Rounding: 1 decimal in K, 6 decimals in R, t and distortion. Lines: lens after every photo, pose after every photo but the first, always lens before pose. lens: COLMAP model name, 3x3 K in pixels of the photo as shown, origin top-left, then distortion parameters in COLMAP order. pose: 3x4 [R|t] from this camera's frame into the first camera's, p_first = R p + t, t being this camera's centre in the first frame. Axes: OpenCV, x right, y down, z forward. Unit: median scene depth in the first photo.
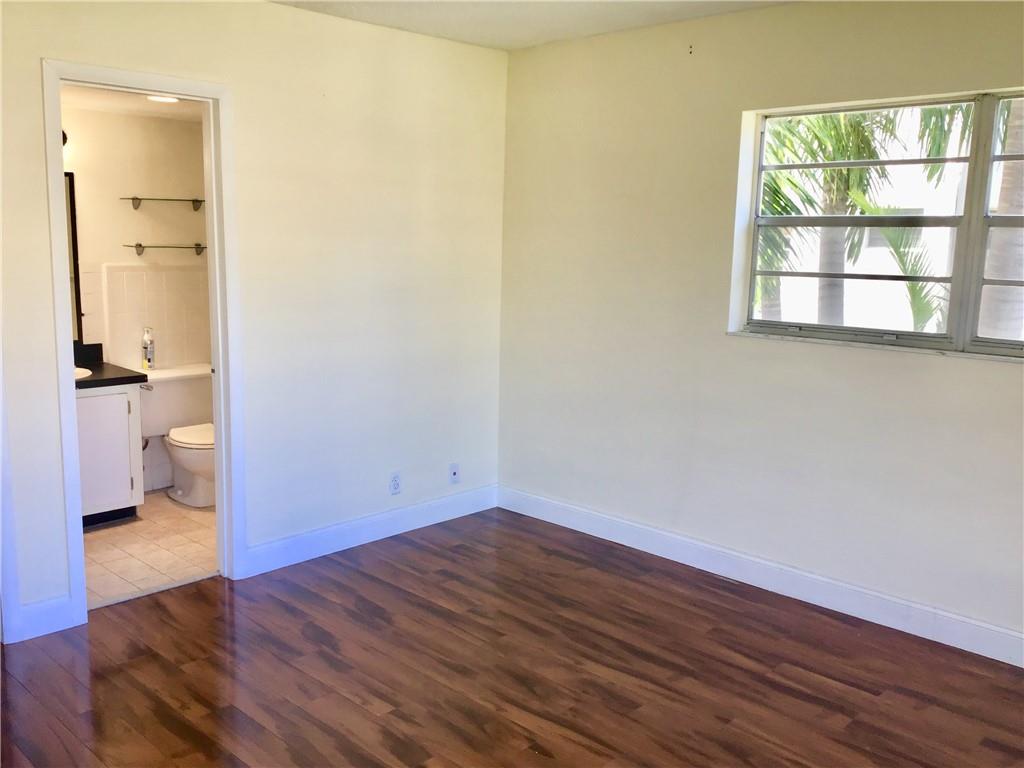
lens RADIAL K [[919.7, 0, 511.5], [0, 919.7, 389.2], [0, 0, 1]] dist [0.094869, -0.168596]
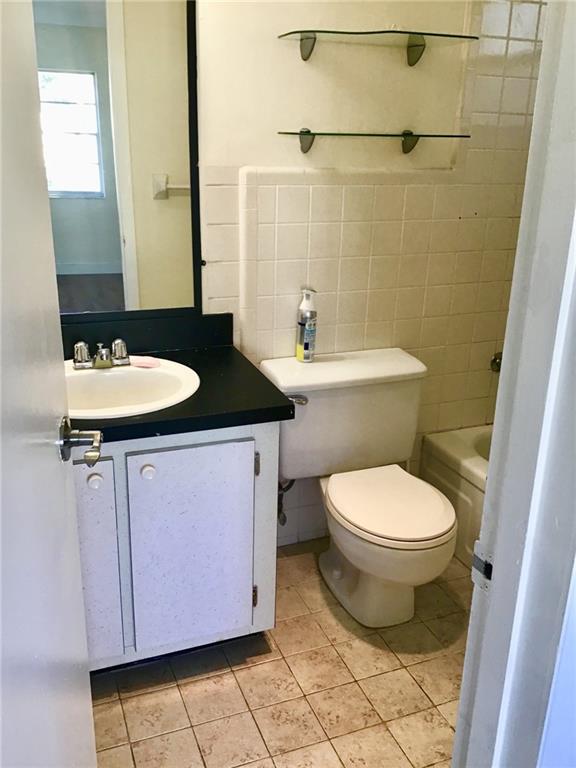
lens RADIAL K [[689.8, 0, 282.3], [0, 689.8, 385.5], [0, 0, 1]] dist [0.094869, -0.168596]
pose [[0.906595, 0.137862, -0.398847, -0.235725], [-0.072353, 0.981917, 0.174940, -0.082099], [0.415752, -0.129742, 0.900176, 0.621928]]
